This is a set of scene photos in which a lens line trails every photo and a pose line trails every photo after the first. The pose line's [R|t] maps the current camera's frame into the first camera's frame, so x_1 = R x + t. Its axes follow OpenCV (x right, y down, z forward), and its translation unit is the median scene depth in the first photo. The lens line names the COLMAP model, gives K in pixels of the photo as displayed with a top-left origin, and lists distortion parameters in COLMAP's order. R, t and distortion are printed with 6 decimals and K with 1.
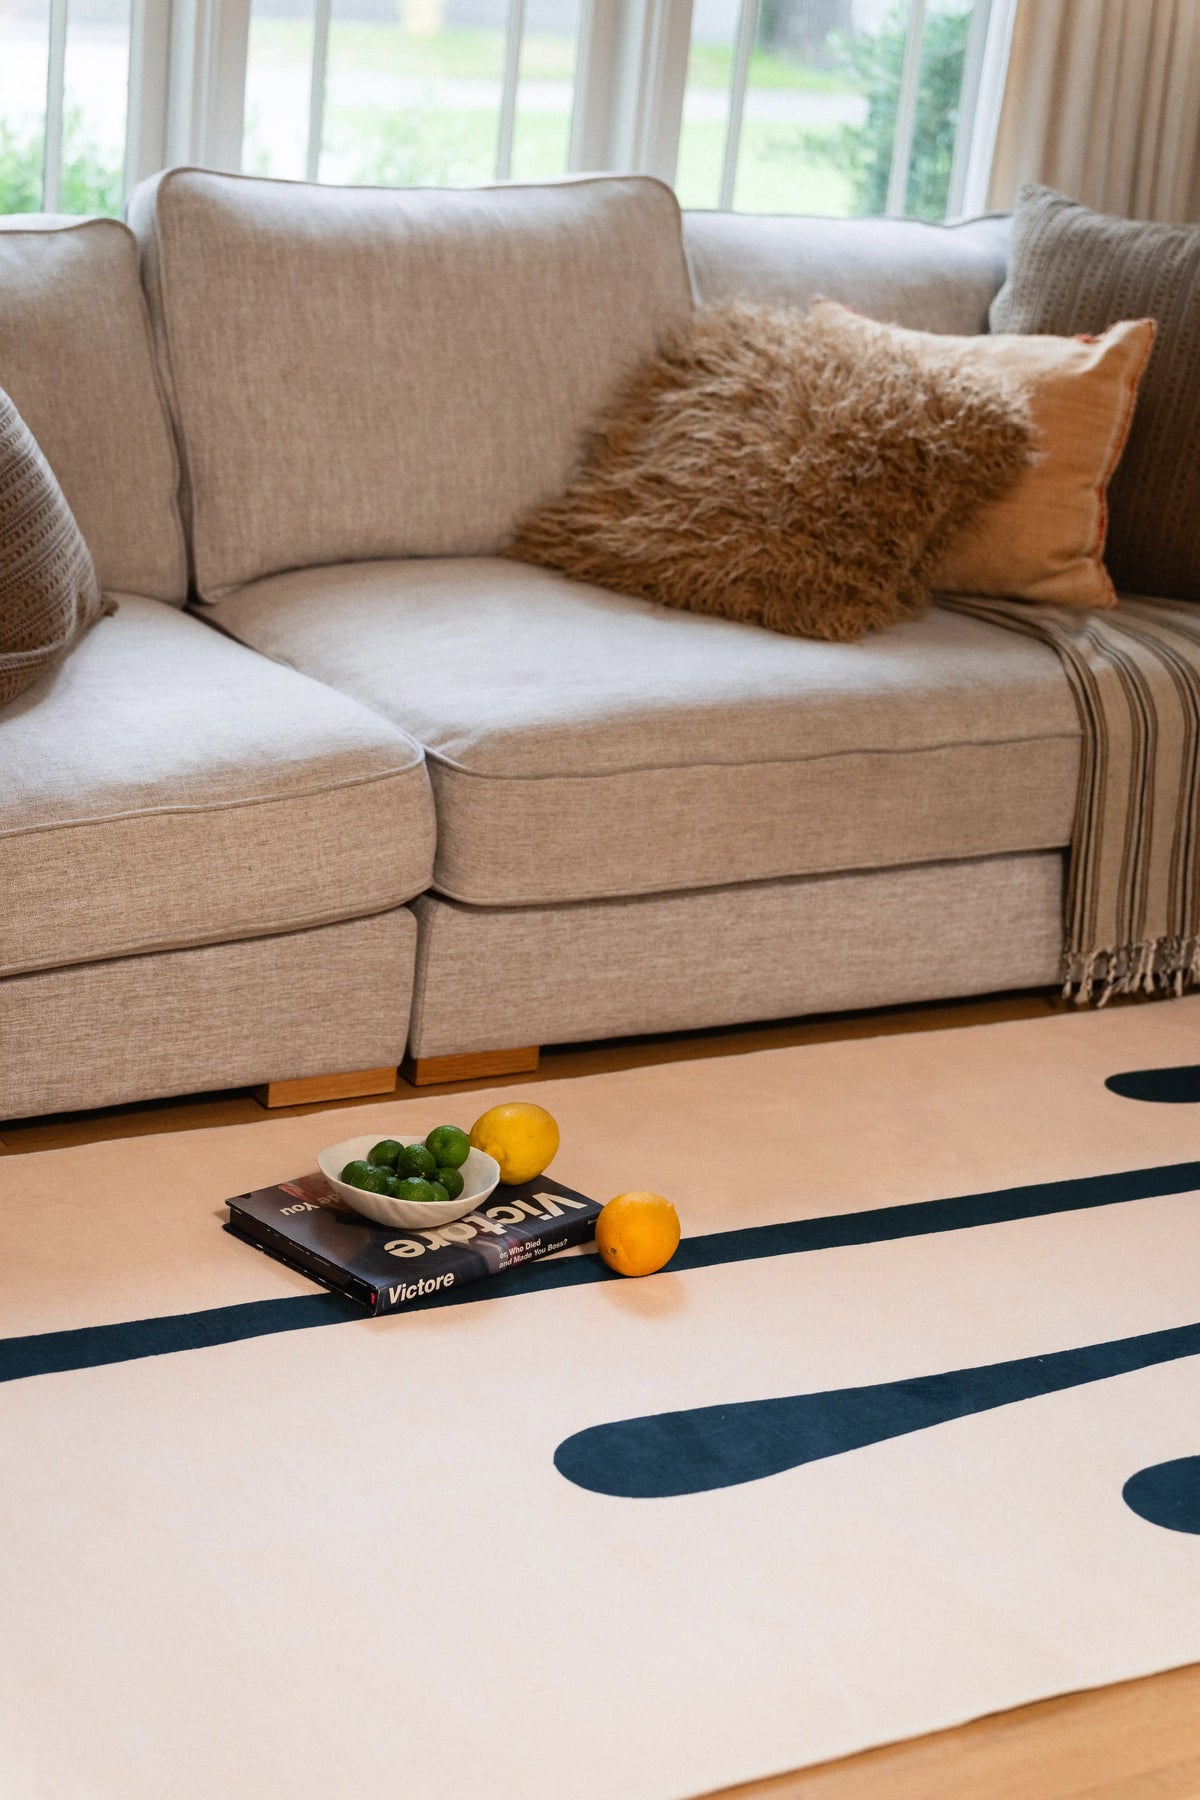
lens RADIAL K [[3380.1, 0, 633.5], [0, 3380.1, 899.9], [0, 0, 1]] dist [-0.012420, 0.182378]
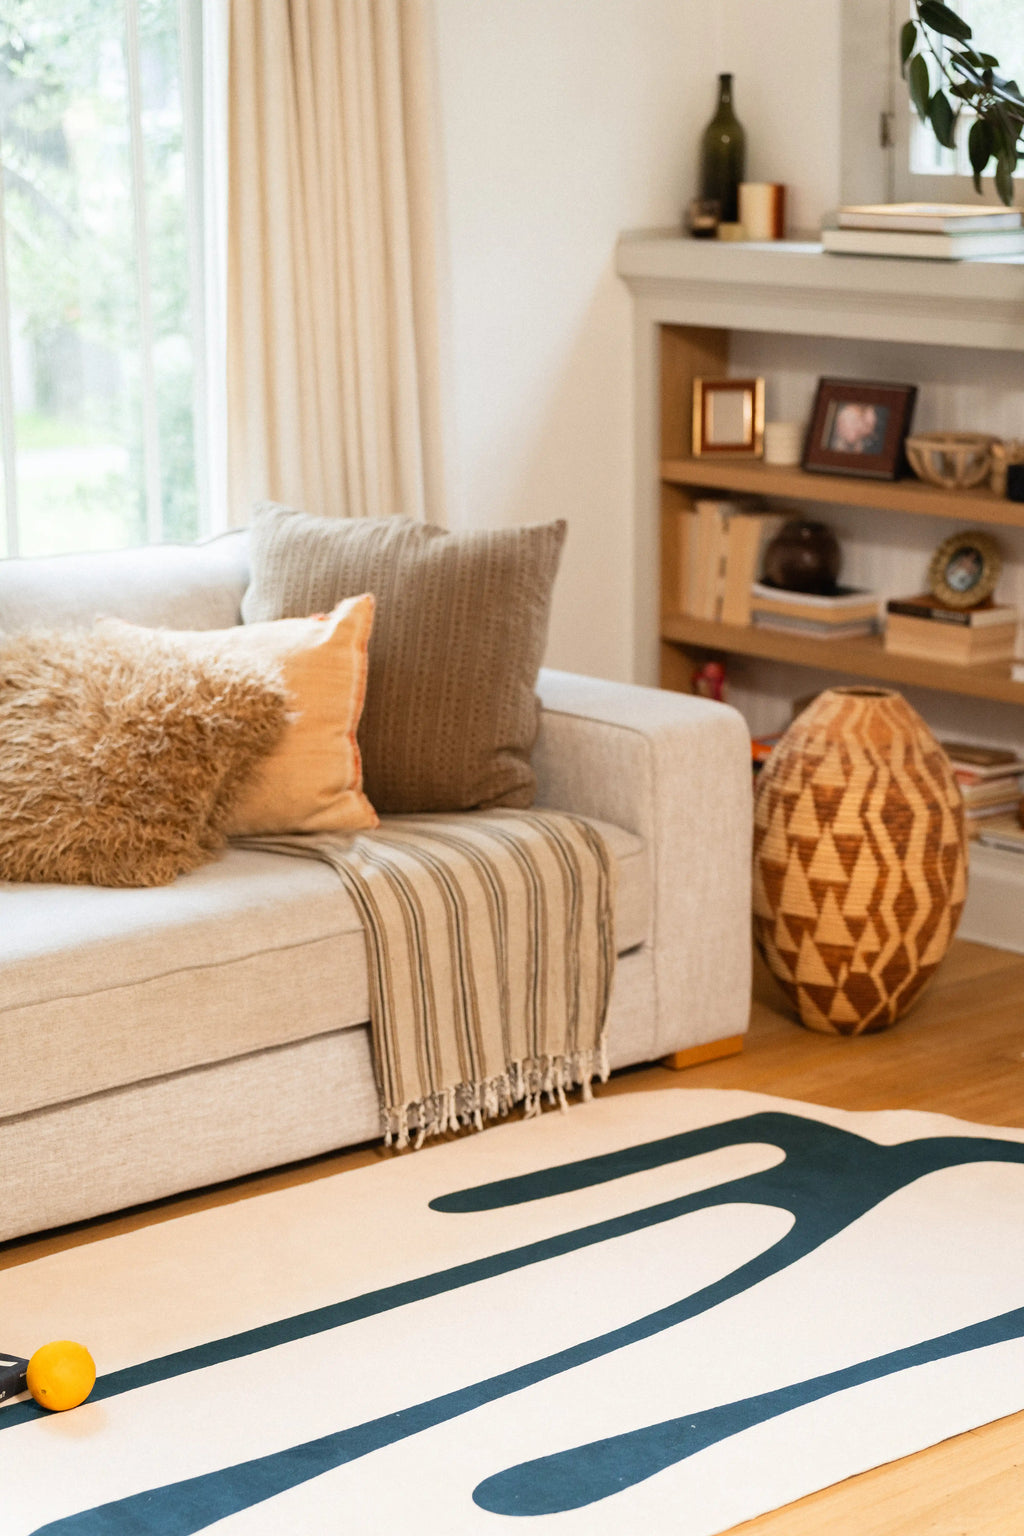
lens RADIAL K [[3261.7, 0, 512.0], [0, 3261.7, 768.0], [0, 0, 1]] dist [0.009130, 0.209144]
pose [[0.975515, -0.151724, 0.159215, 0.004718], [0.170977, 0.978530, -0.115088, 0.038434], [-0.138335, 0.139492, 0.980513, -0.177029]]
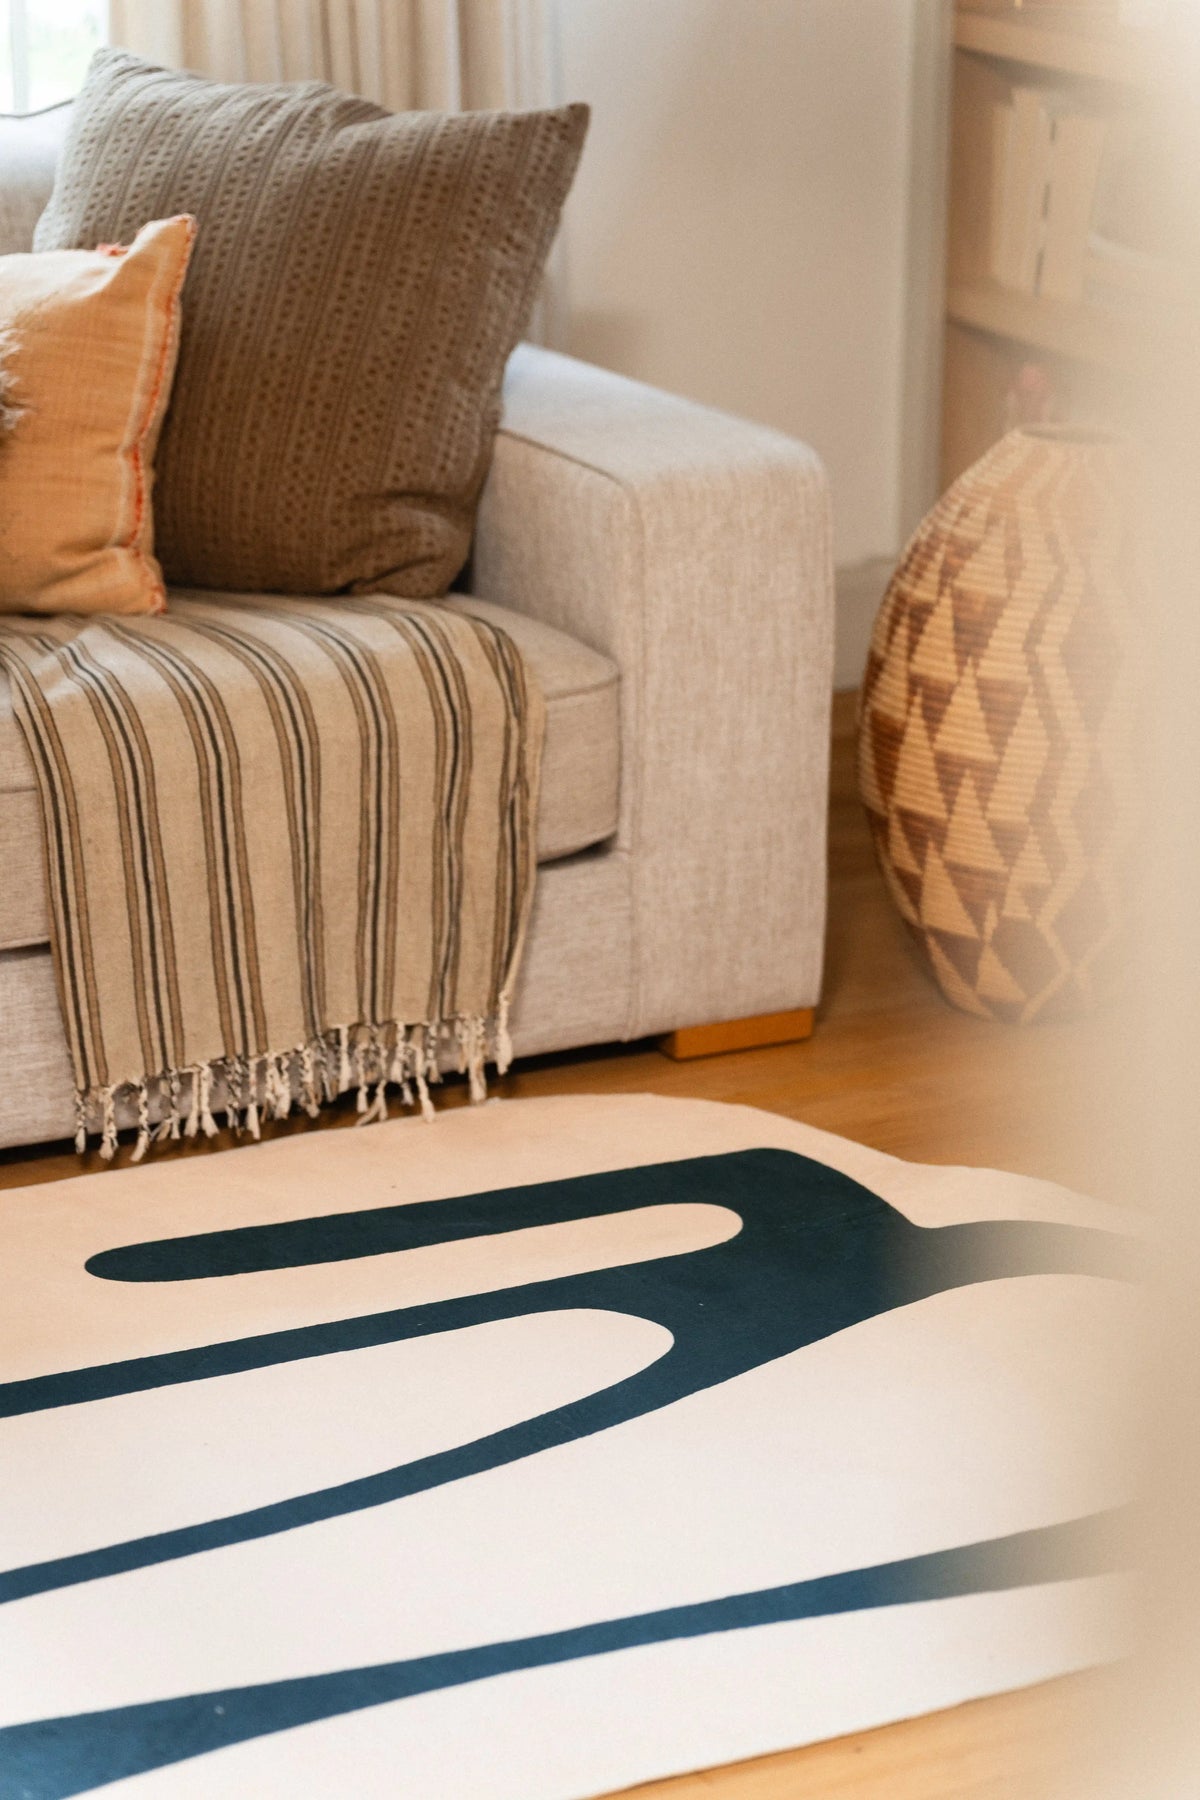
lens RADIAL K [[4858.2, 0, 672.1], [0, 4858.2, 894.9], [0, 0, 1]] dist [0.023326, -0.019033]
pose [[0.995808, -0.084446, -0.035133, 0.292988], [0.082570, 0.995238, -0.051801, 0.038134], [0.039340, 0.048683, 0.998039, -0.034649]]
